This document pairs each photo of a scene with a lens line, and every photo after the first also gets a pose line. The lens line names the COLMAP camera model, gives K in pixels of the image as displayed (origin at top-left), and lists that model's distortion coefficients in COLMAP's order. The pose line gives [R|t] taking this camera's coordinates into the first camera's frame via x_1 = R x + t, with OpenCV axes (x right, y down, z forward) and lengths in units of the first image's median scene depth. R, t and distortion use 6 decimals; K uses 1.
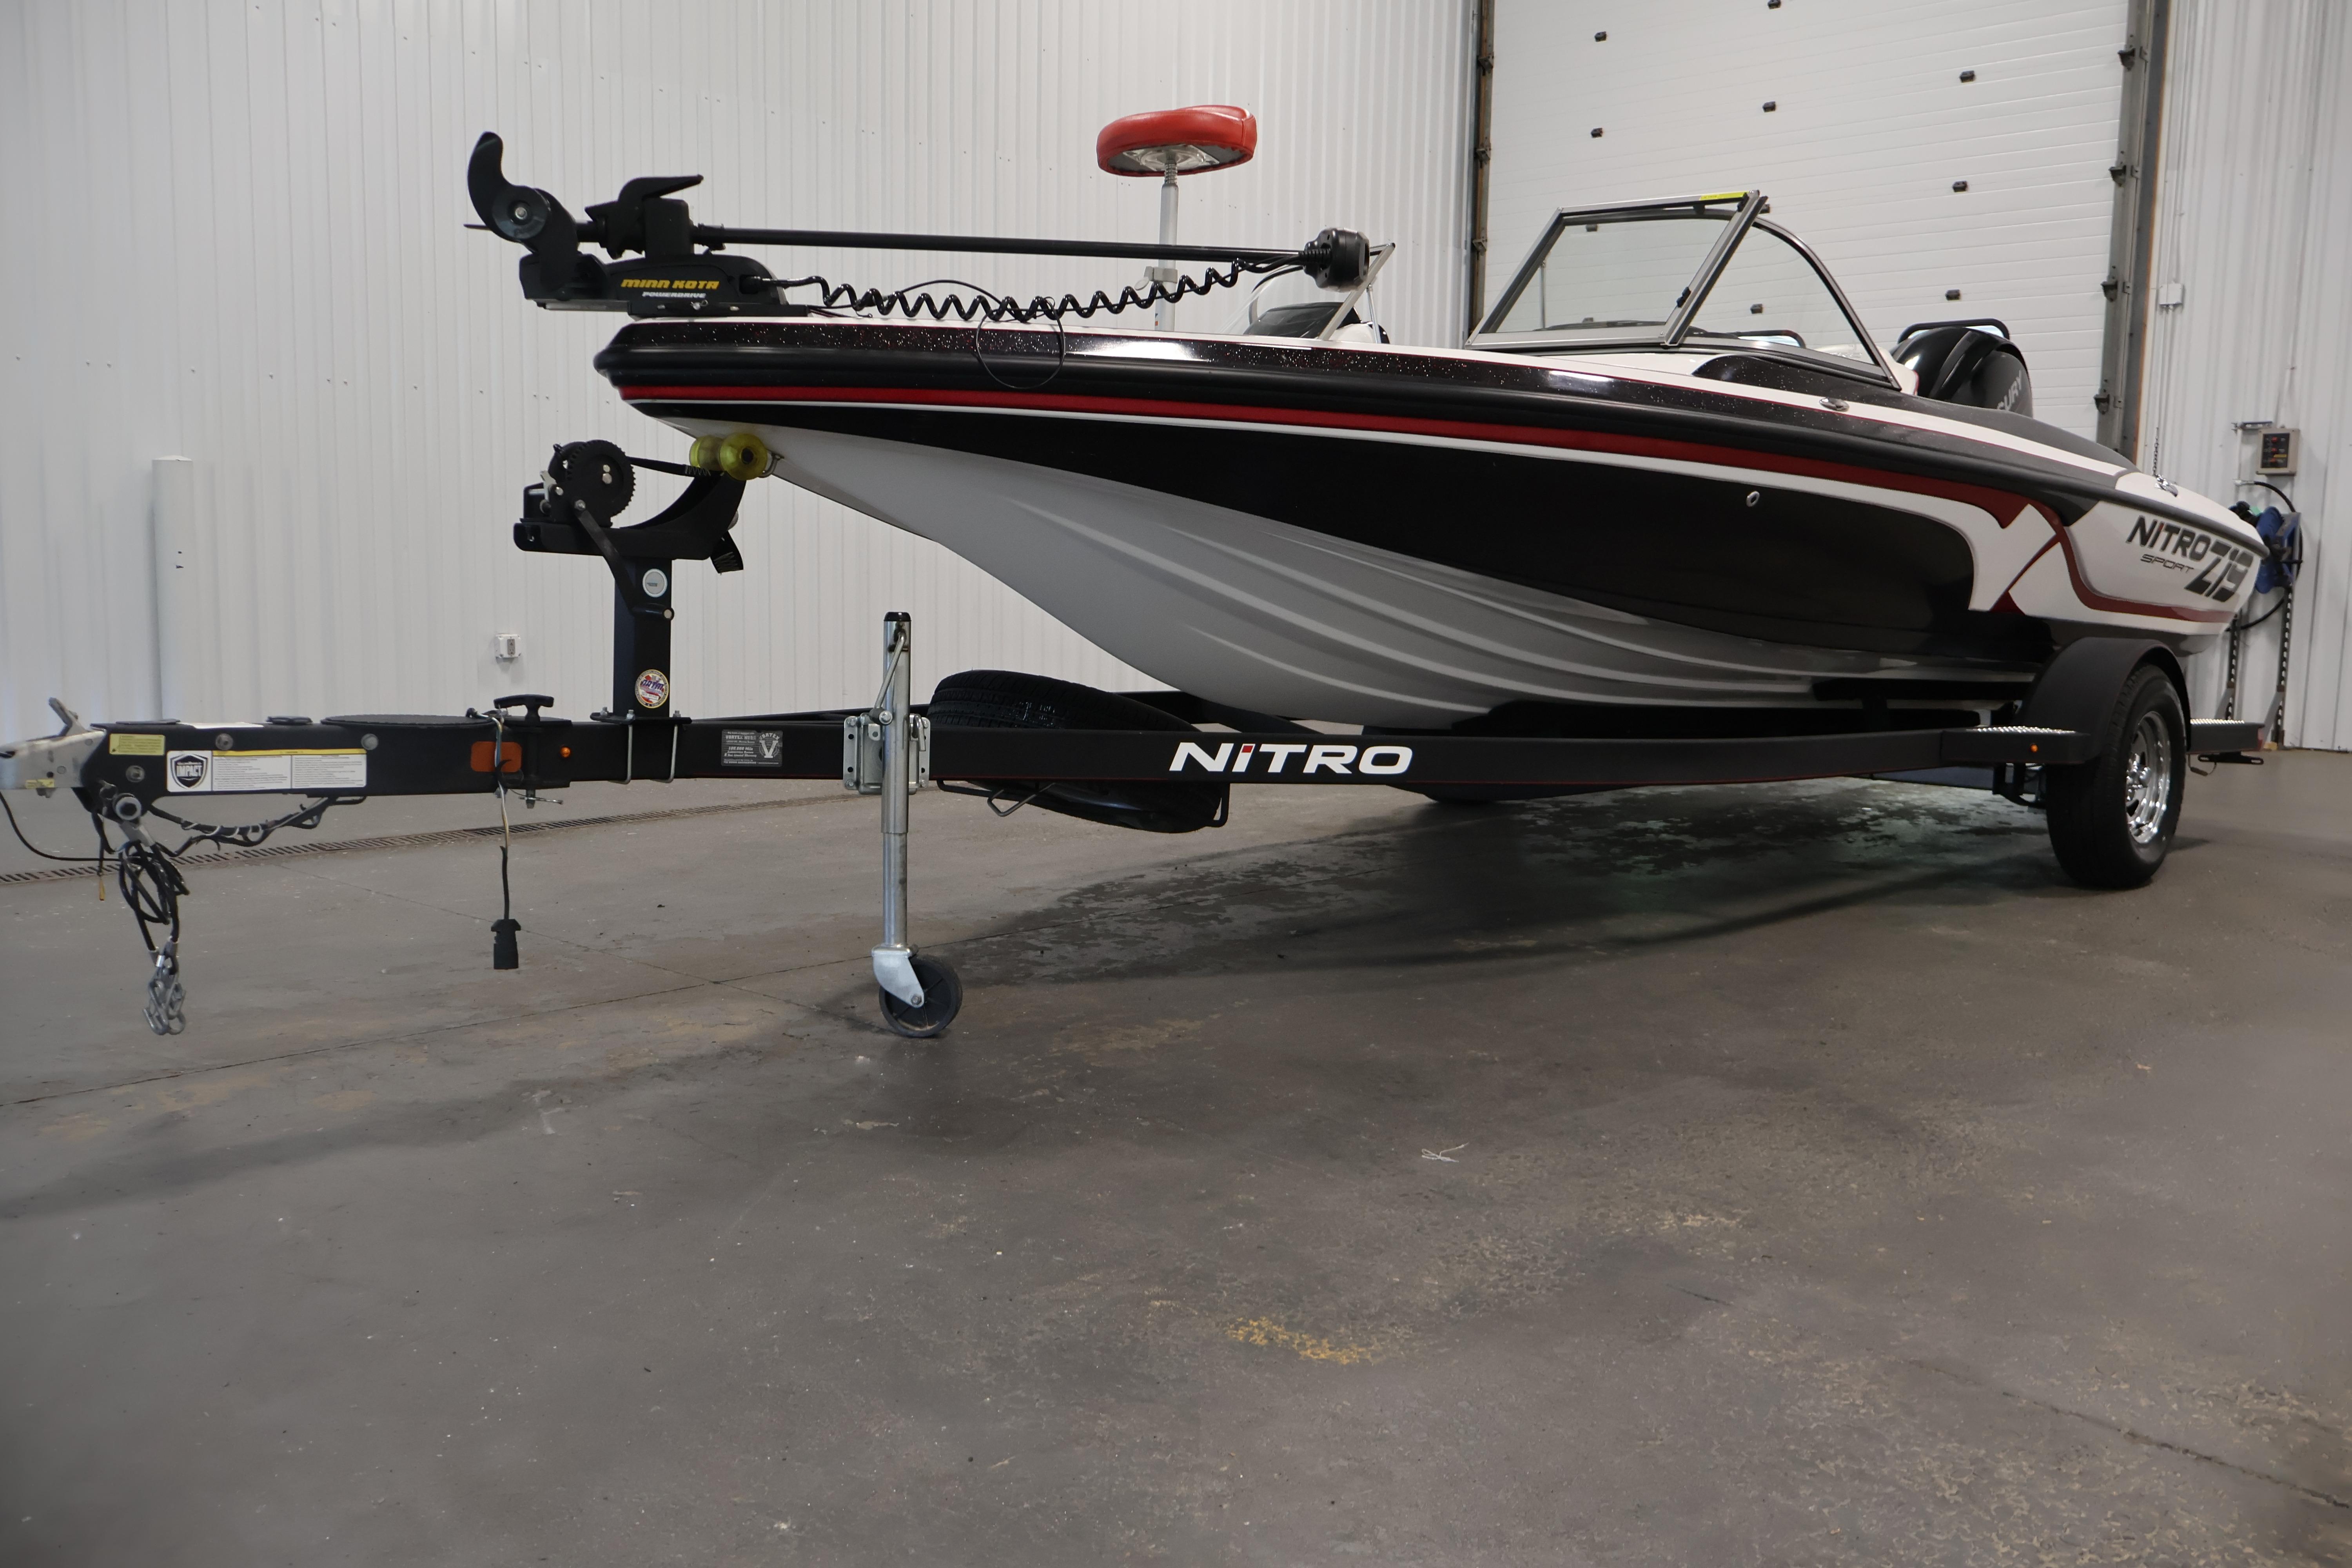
lens RADIAL K [[1948.6, 0, 1182.4], [0, 1948.6, 786.6], [0, 0, 1]] dist [-0.014483, 0.004829]
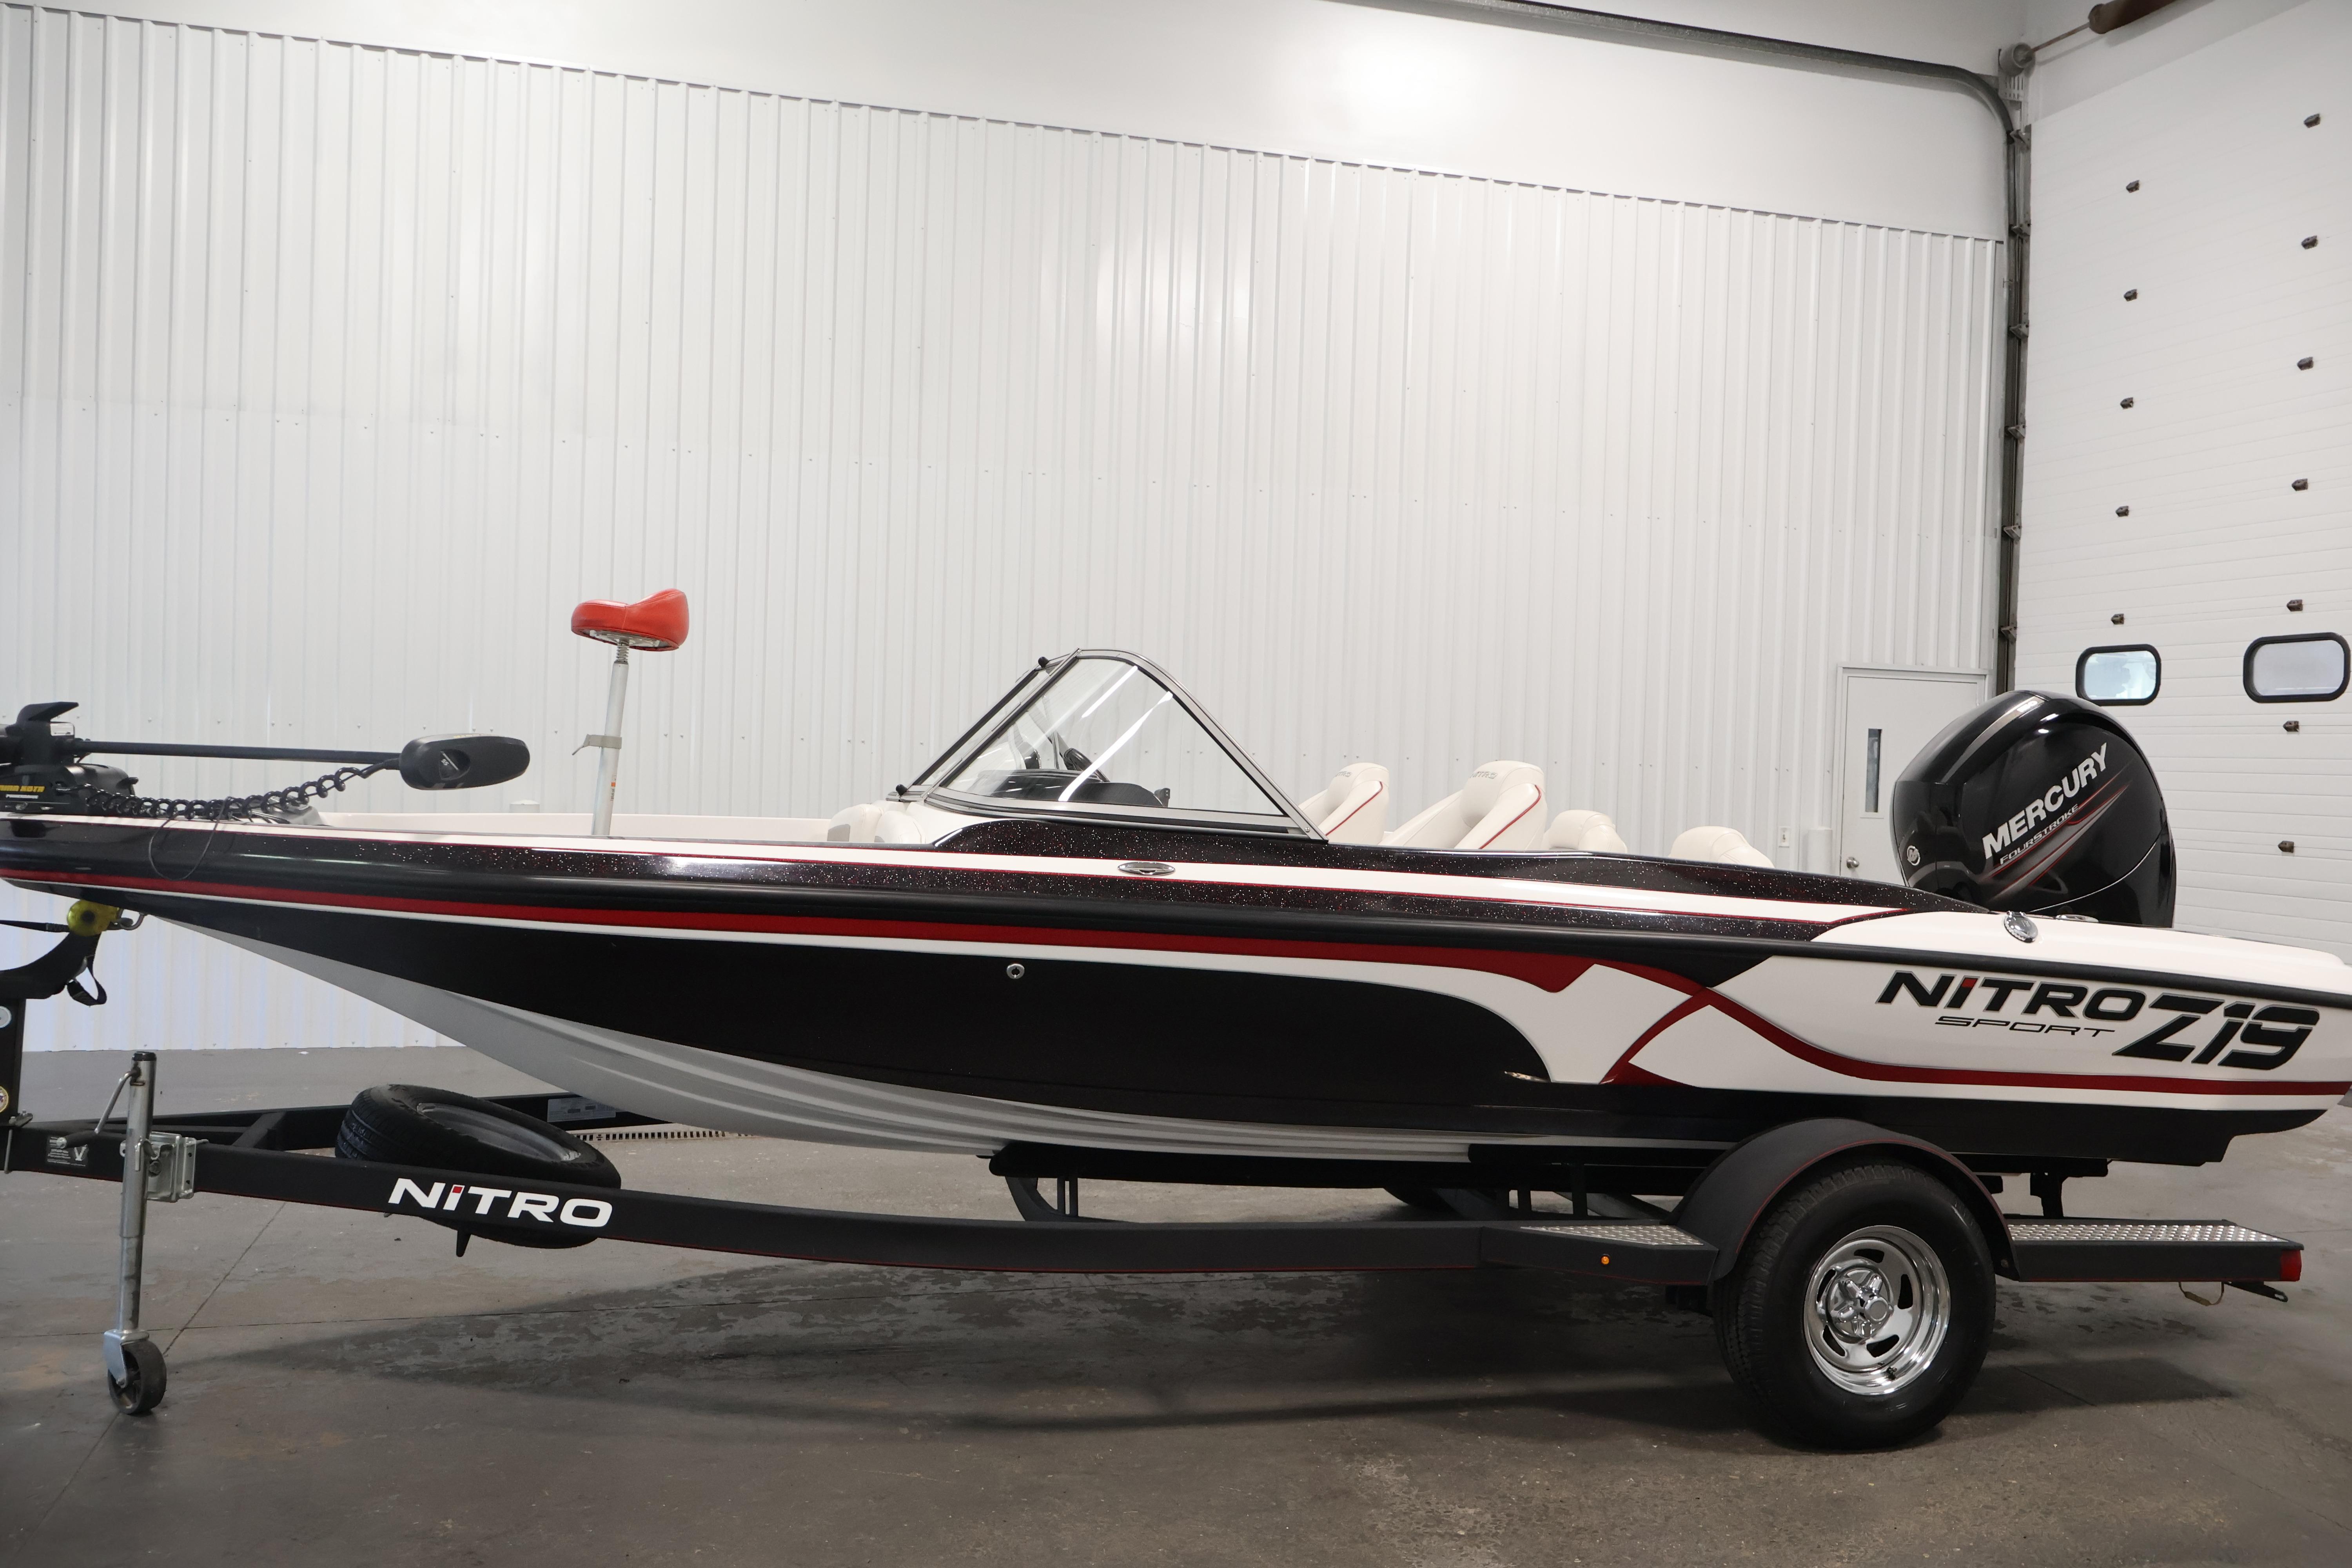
lens RADIAL K [[1948.6, 0, 1182.4], [0, 1948.6, 786.6], [0, 0, 1]] dist [-0.014483, 0.004829]
pose [[0.862021, 0.012218, -0.506725, 0.916695], [-0.073163, 0.992239, -0.100539, -0.160849], [0.501564, 0.123740, 0.856225, 0.237805]]
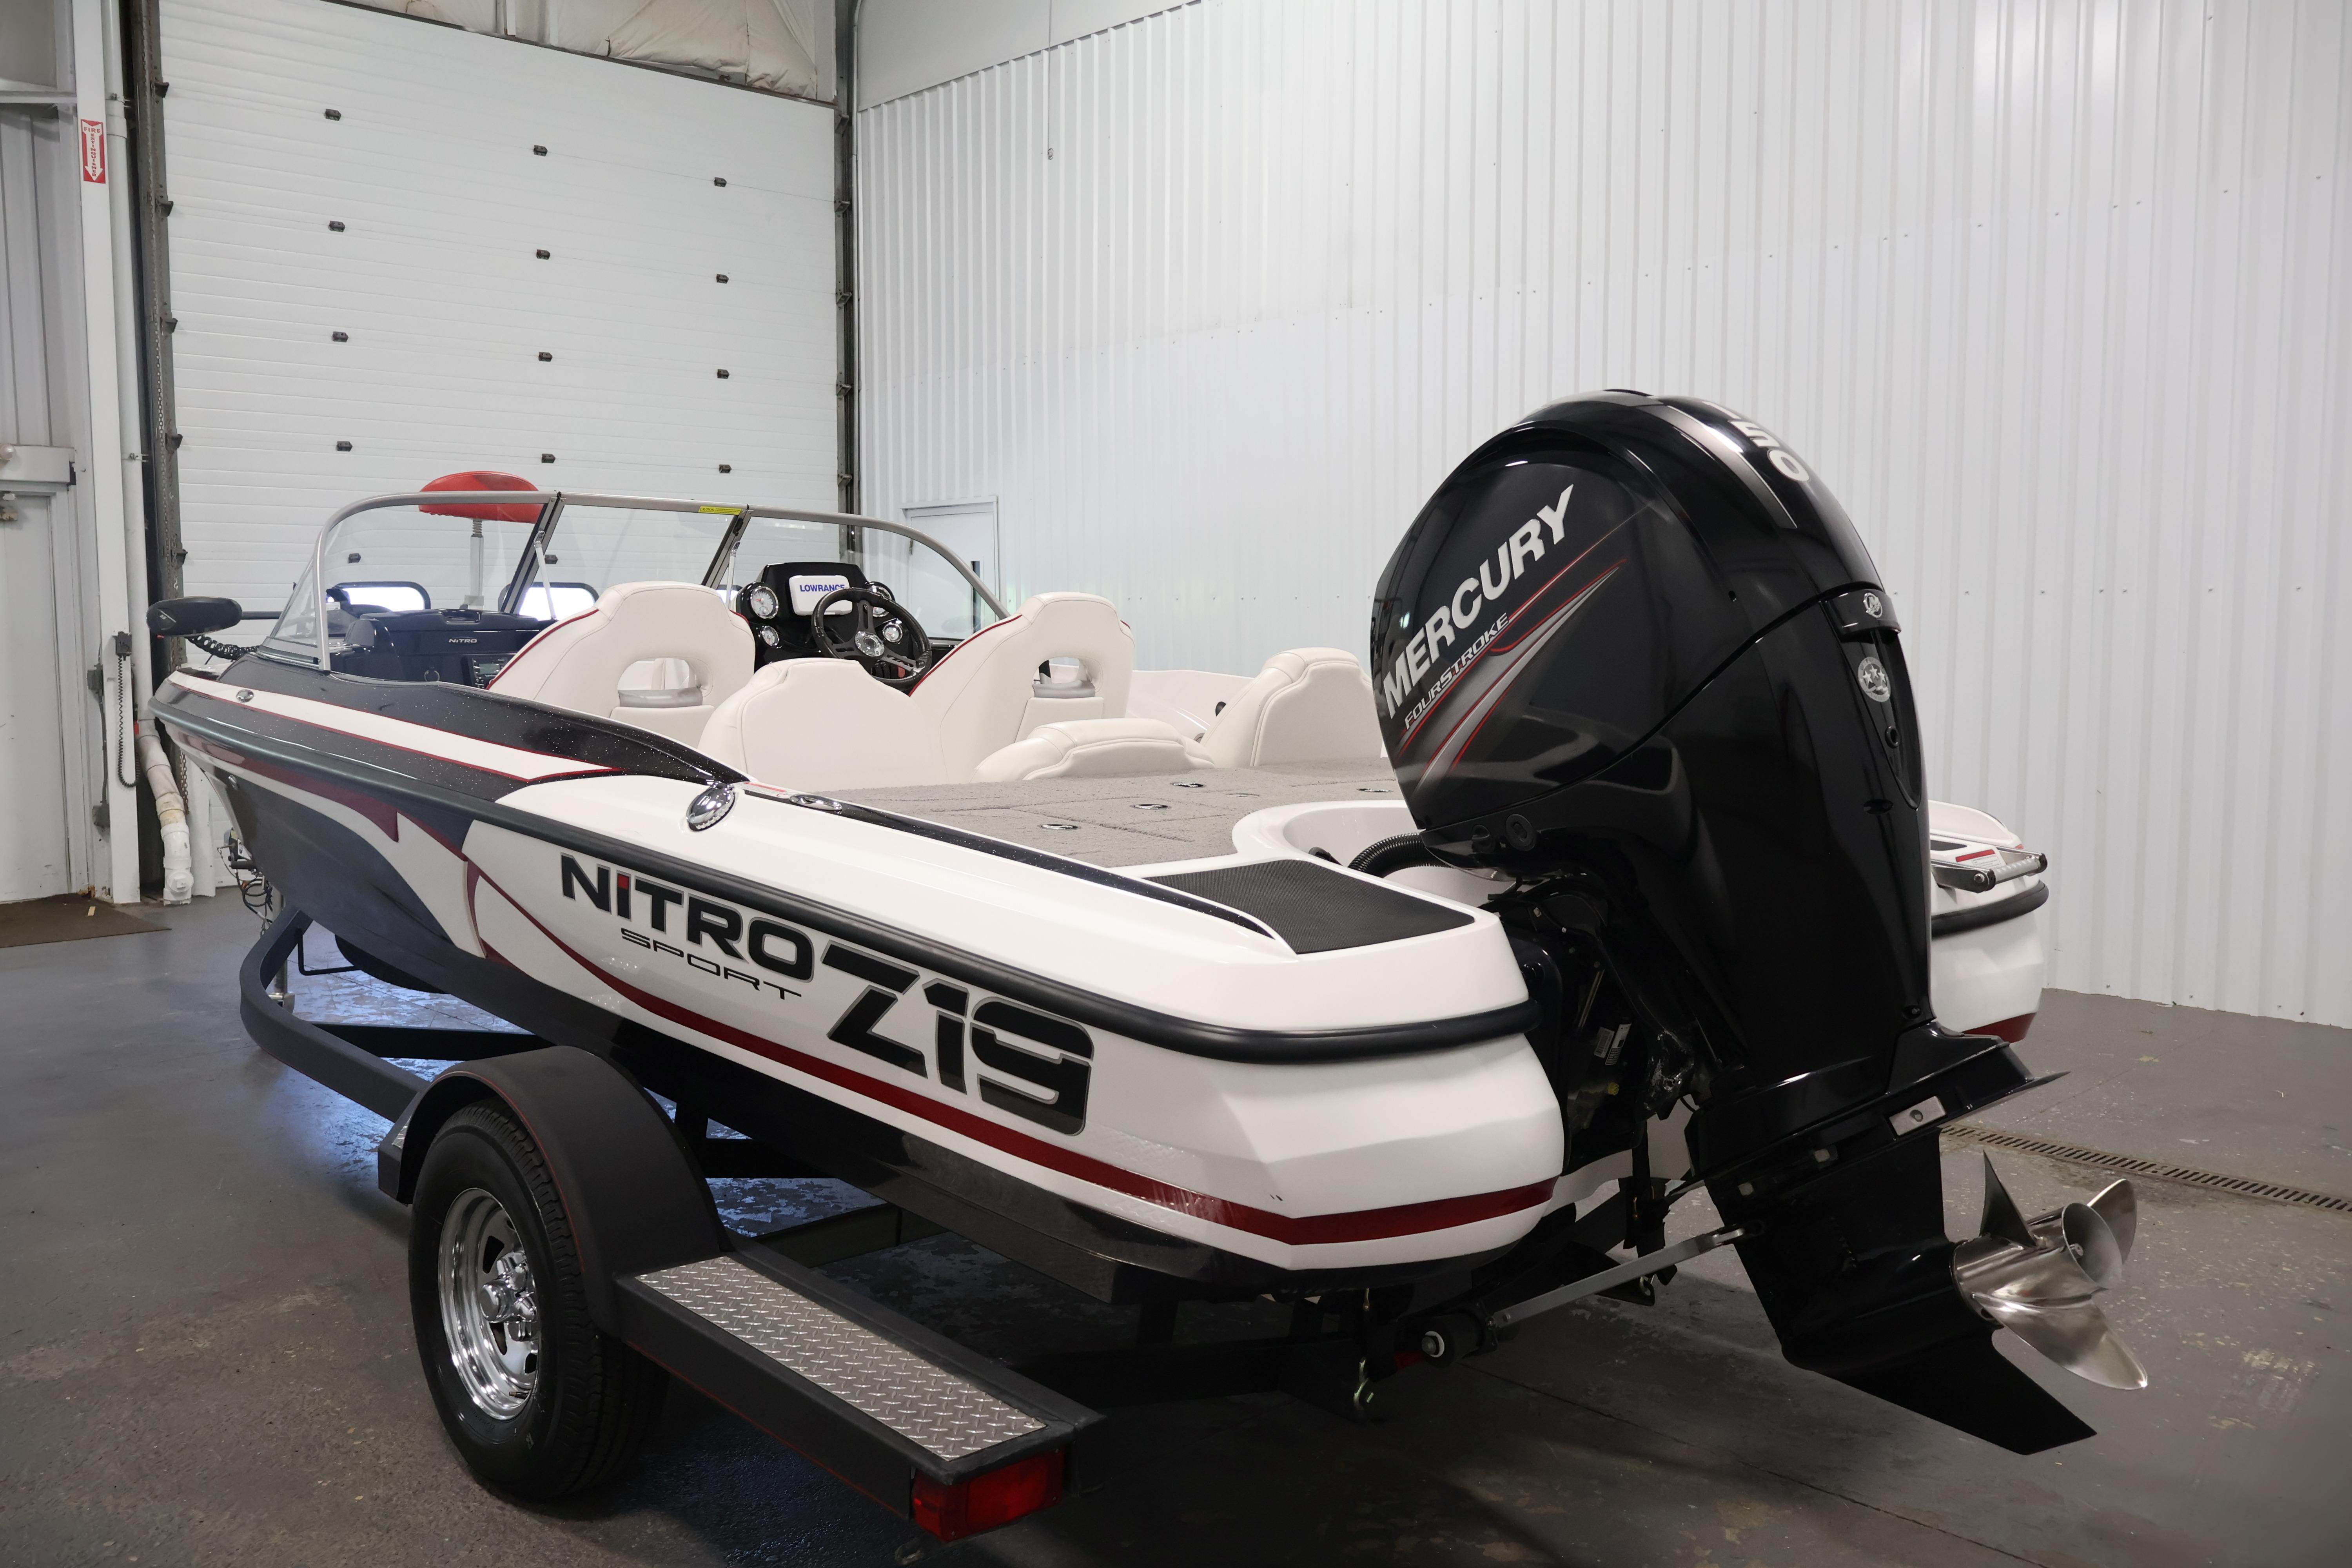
lens RADIAL K [[1948.6, 0, 1182.4], [0, 1948.6, 786.6], [0, 0, 1]] dist [-0.014483, 0.004829]
pose [[-0.041119, 0.066350, -0.996949, 1.489822], [-0.119026, 0.990362, 0.070821, -0.312627], [0.992039, 0.121575, -0.032825, 1.702852]]
